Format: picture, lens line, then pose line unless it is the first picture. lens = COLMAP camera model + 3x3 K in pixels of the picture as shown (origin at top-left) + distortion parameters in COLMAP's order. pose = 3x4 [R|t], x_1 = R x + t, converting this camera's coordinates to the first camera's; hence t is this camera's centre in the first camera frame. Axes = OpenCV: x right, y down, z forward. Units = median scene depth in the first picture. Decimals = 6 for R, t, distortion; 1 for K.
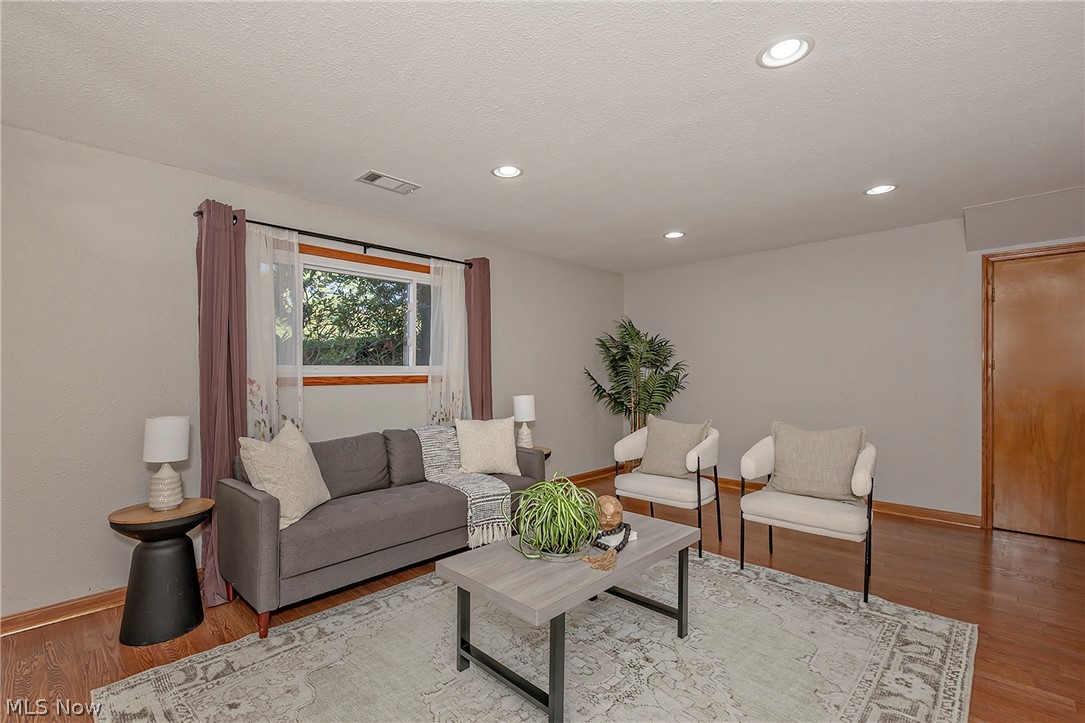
lens RADIAL K [[496.5, 0, 543.5], [0, 496.5, 369.9], [0, 0, 1]] dist [-0.002291, 0.000800]
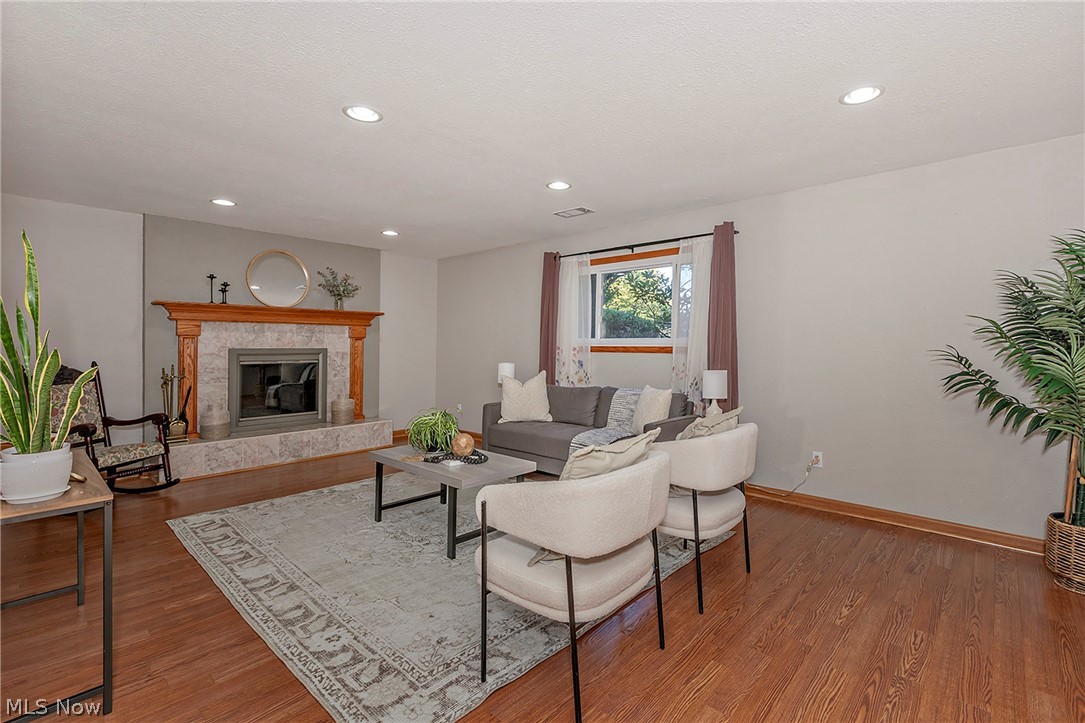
lens RADIAL K [[496.5, 0, 552.6], [0, 496.5, 340.0], [0, 0, 1]] dist [-0.002291, 0.000800]
pose [[0.017705, -0.001075, -0.999843, 1.625988], [0.001200, 0.999999, -0.001053, -0.005055], [0.999843, -0.001182, 0.017706, 1.313888]]
